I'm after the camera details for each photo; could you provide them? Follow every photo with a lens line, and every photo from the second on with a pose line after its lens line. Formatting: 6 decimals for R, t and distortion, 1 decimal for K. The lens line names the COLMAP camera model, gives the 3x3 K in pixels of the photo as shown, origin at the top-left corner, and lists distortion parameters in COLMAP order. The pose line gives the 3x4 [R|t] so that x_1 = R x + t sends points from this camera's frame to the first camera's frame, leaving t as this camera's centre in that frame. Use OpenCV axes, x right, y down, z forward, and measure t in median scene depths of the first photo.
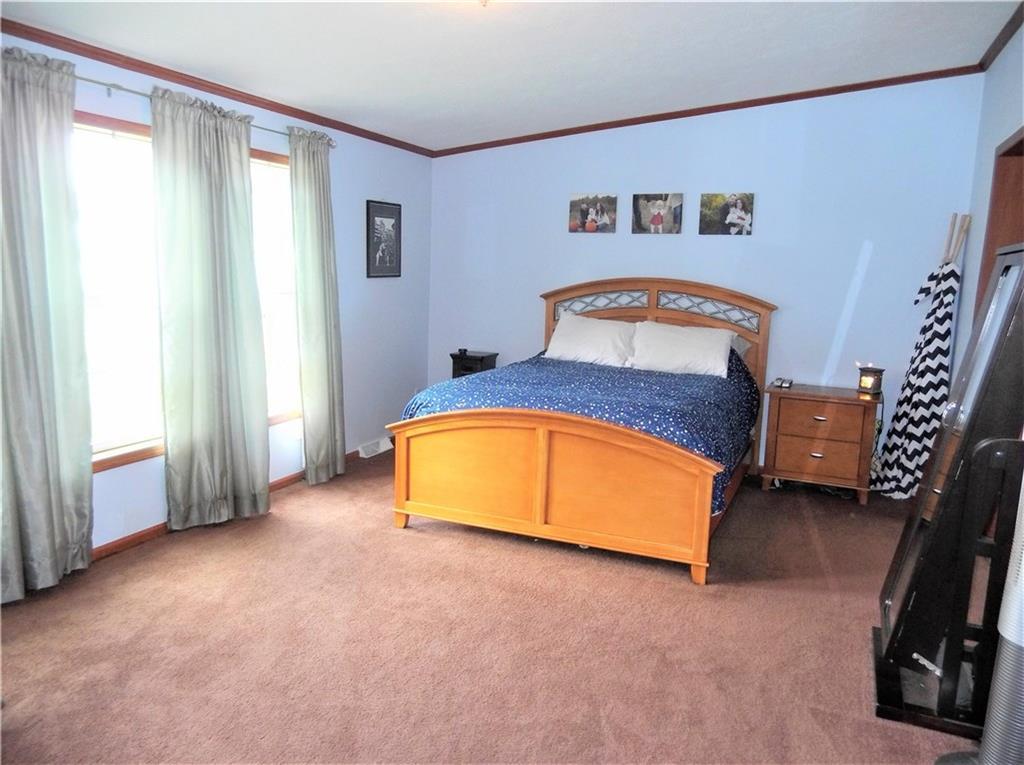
lens RADIAL K [[755.9, 0, 516.6], [0, 755.9, 383.2], [0, 0, 1]] dist [-0.006121, 0.010175]
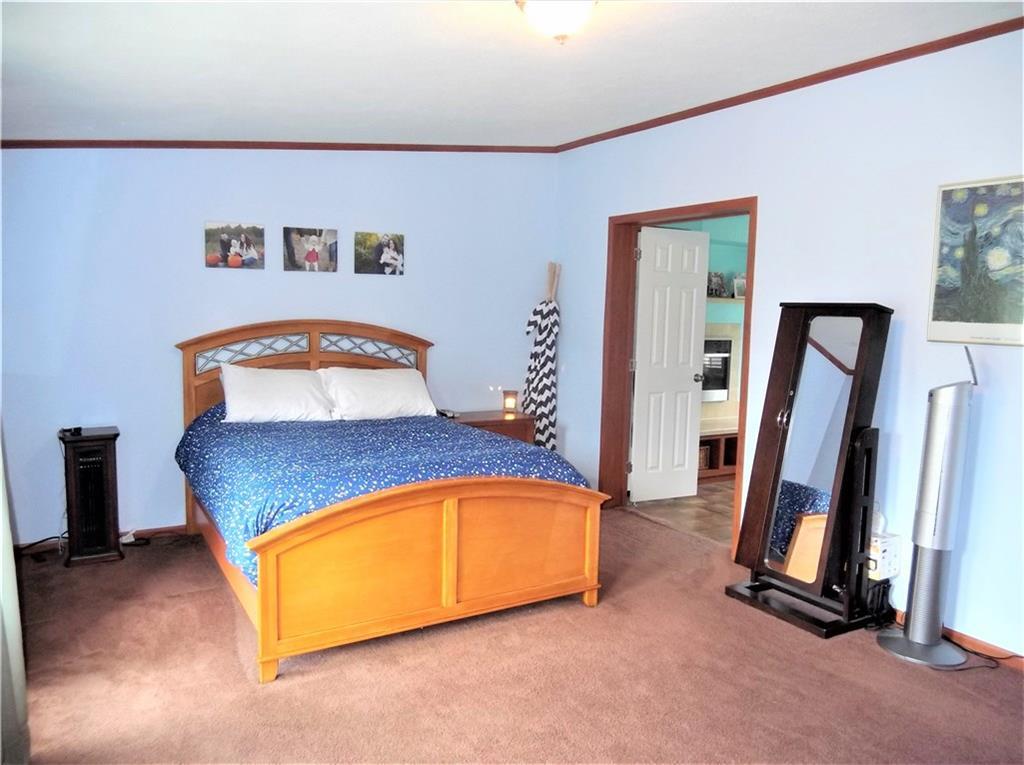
lens RADIAL K [[755.9, 0, 515.3], [0, 755.9, 386.3], [0, 0, 1]] dist [-0.006121, 0.010175]
pose [[0.591193, -0.105210, 0.799639, -0.434812], [0.122443, 0.991671, 0.039951, -0.068777], [-0.797182, 0.074292, 0.599151, 0.274695]]
